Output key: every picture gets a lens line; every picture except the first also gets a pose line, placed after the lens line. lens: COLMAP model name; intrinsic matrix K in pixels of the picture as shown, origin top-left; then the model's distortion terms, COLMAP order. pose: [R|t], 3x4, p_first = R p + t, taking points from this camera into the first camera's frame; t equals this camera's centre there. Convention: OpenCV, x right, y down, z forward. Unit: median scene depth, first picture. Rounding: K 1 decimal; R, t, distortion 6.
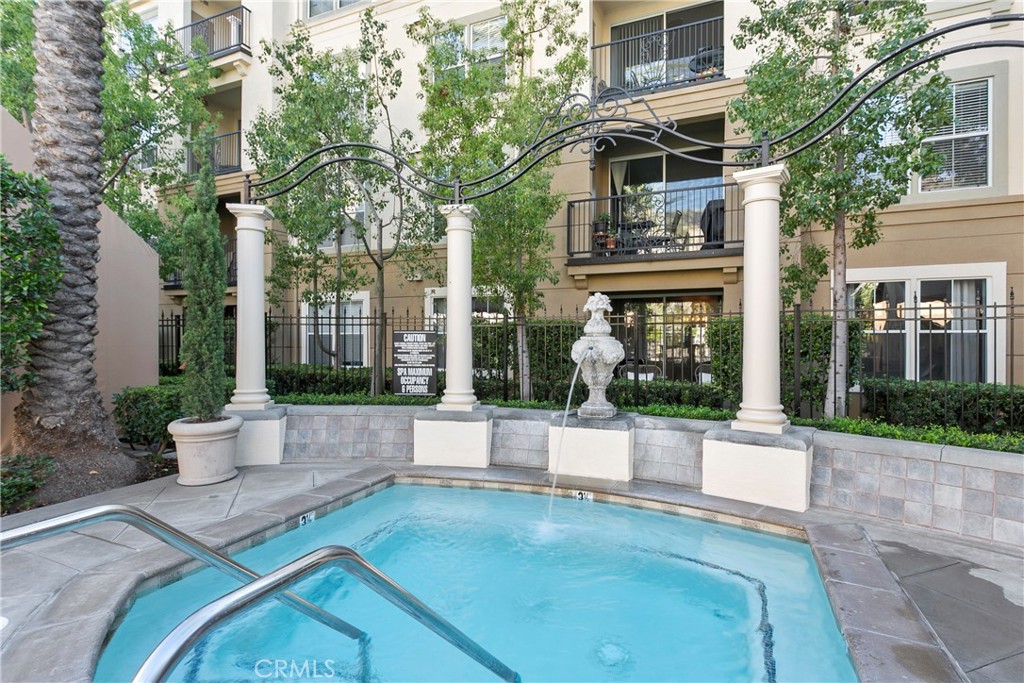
lens RADIAL K [[496.1, 0, 502.2], [0, 496.1, 341.0], [0, 0, 1]] dist [-0.005300, -0.000483]
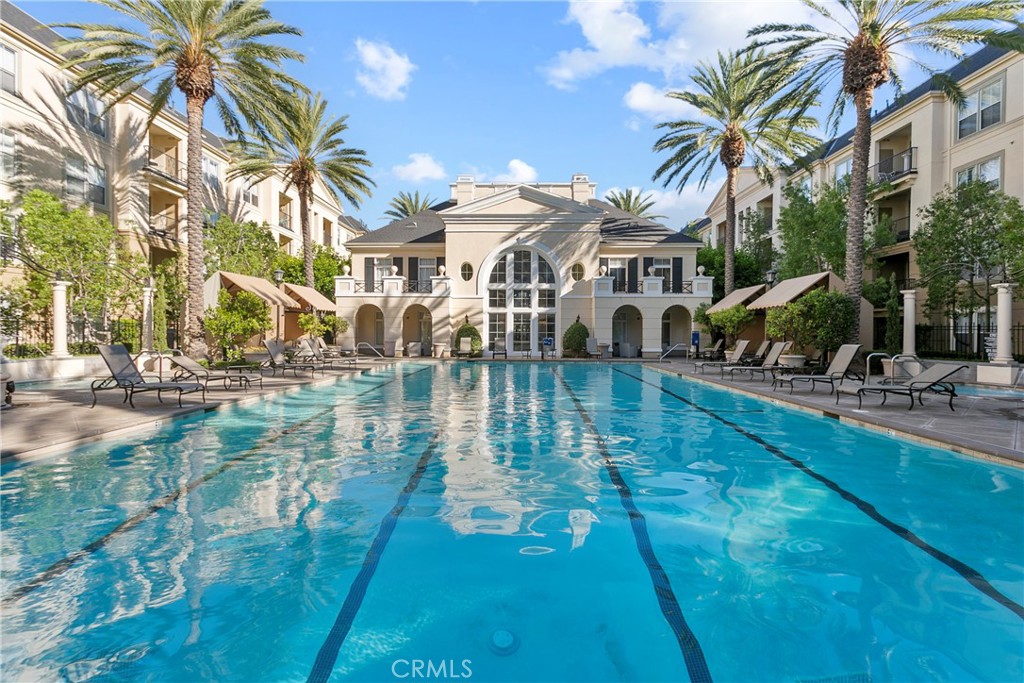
lens RADIAL K [[496.1, 0, 512.1], [0, 496.1, 342.9], [0, 0, 1]] dist [-0.005300, -0.000483]
pose [[0.387167, 0.013292, -0.921914, 0.586118], [-0.004735, 0.999912, 0.012428, 0.006732], [0.921998, -0.000446, 0.387195, -1.050678]]
